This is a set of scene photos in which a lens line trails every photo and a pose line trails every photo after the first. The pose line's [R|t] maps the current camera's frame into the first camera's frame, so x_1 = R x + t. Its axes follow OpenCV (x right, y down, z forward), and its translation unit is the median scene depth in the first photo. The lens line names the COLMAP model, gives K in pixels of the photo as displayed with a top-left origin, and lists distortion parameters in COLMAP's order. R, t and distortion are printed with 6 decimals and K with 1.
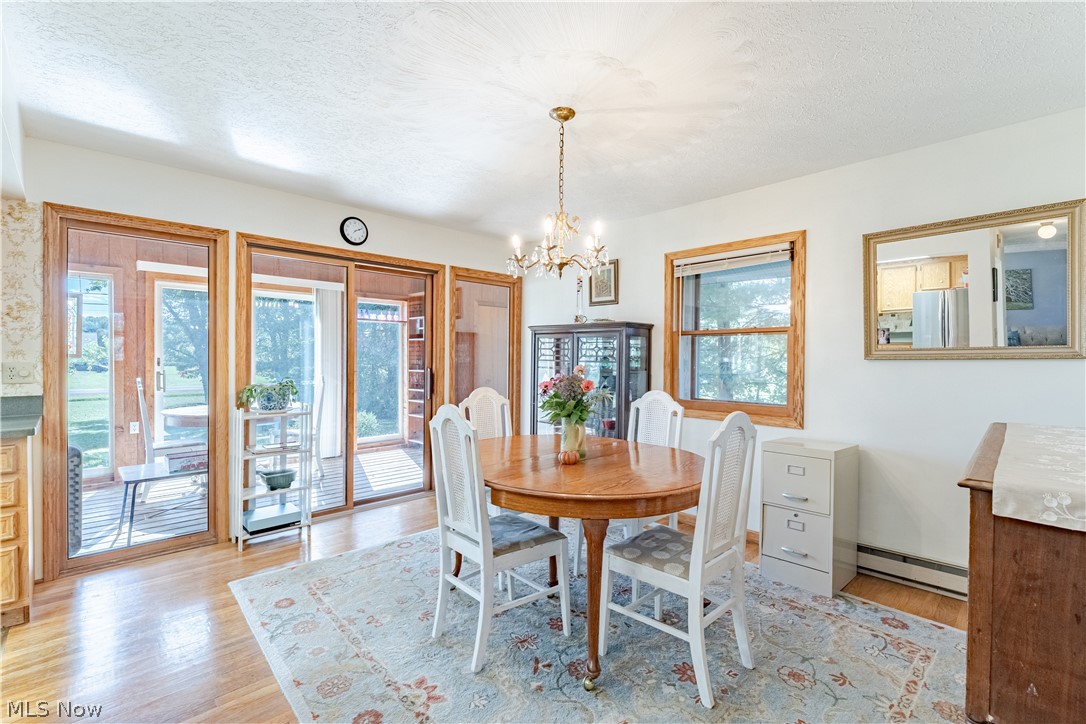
lens RADIAL K [[490.2, 0, 540.8], [0, 490.2, 359.1], [0, 0, 1]] dist [-0.002022, 0.000129]
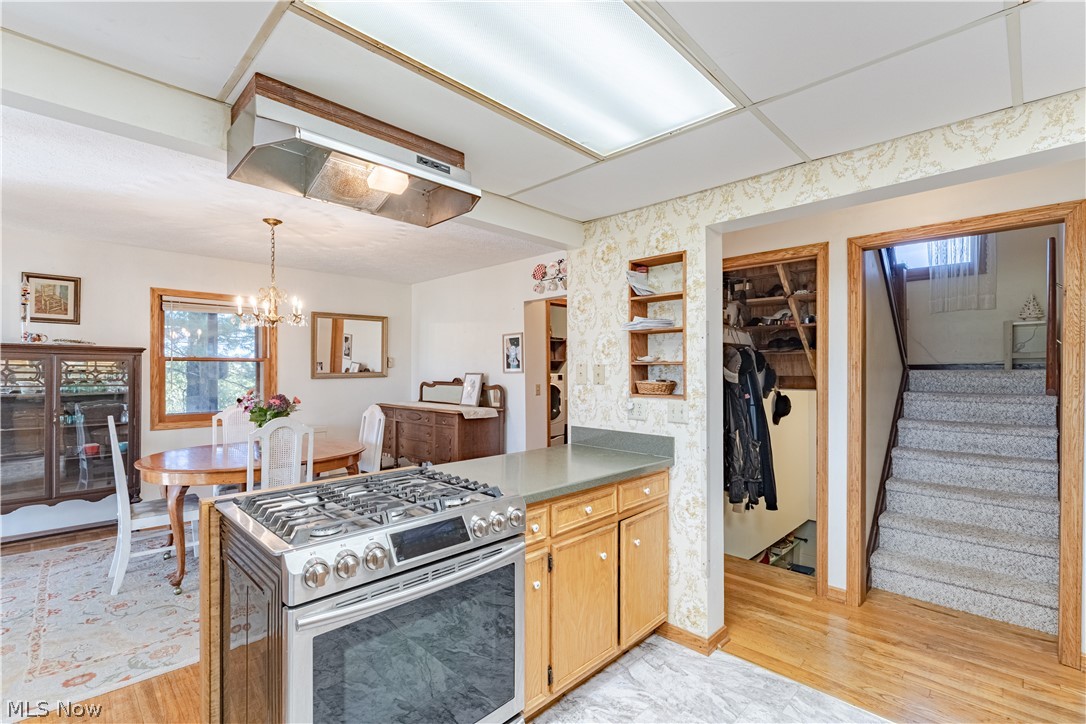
lens RADIAL K [[490.2, 0, 542.6], [0, 490.2, 369.9], [0, 0, 1]] dist [-0.002022, 0.000129]
pose [[-0.033128, -0.005432, 0.999436, -0.901196], [-0.001211, 0.999985, 0.005395, -0.032865], [-0.999450, -0.001031, -0.033134, 0.139077]]
